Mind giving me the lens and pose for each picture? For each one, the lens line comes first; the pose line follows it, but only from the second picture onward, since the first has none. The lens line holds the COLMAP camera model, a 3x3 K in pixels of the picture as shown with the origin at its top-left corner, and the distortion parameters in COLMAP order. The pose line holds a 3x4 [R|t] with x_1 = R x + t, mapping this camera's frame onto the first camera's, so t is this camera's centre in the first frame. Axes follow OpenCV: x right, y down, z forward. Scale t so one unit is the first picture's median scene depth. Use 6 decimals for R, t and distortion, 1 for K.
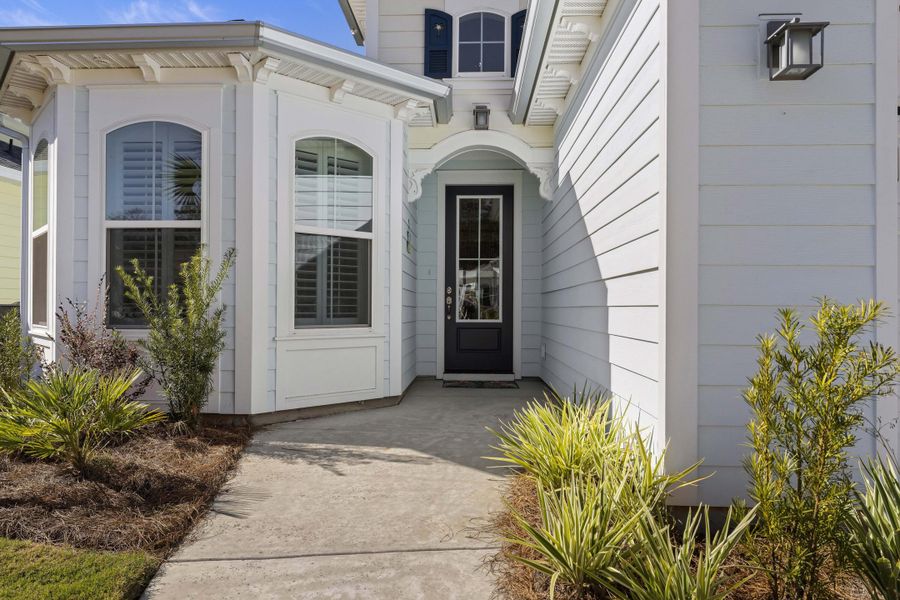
lens RADIAL K [[545.4, 0, 452.9], [0, 545.4, 300.4], [0, 0, 1]] dist [-0.001481, -0.010039]
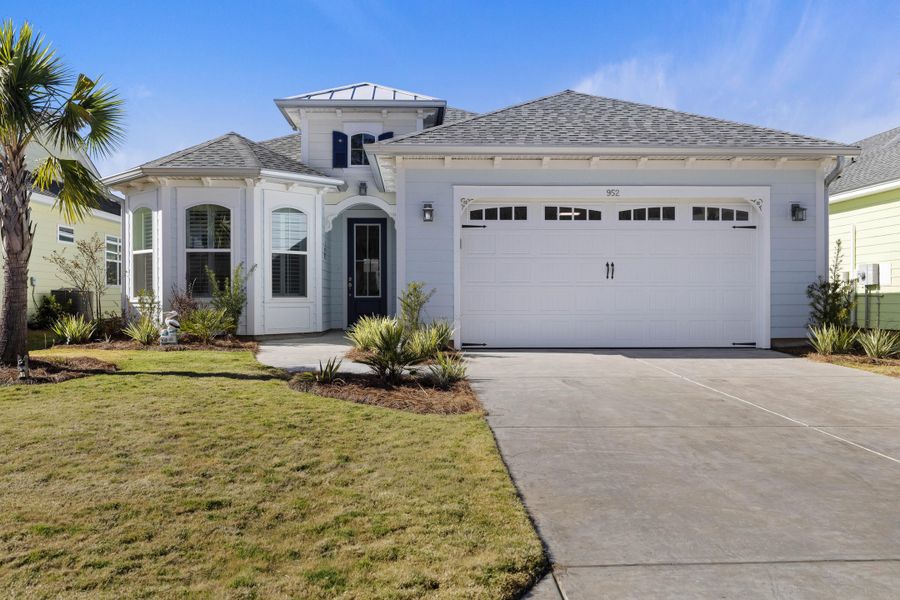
lens RADIAL K [[796.6, 0, 449.5], [0, 796.6, 299.6], [0, 0, 1]] dist [0.022876, -0.002160]
pose [[0.998248, -0.007430, 0.058695, 0.191810], [0.006809, 0.999919, 0.010770, 0.026005], [-0.058770, -0.010352, 0.998218, -1.854744]]
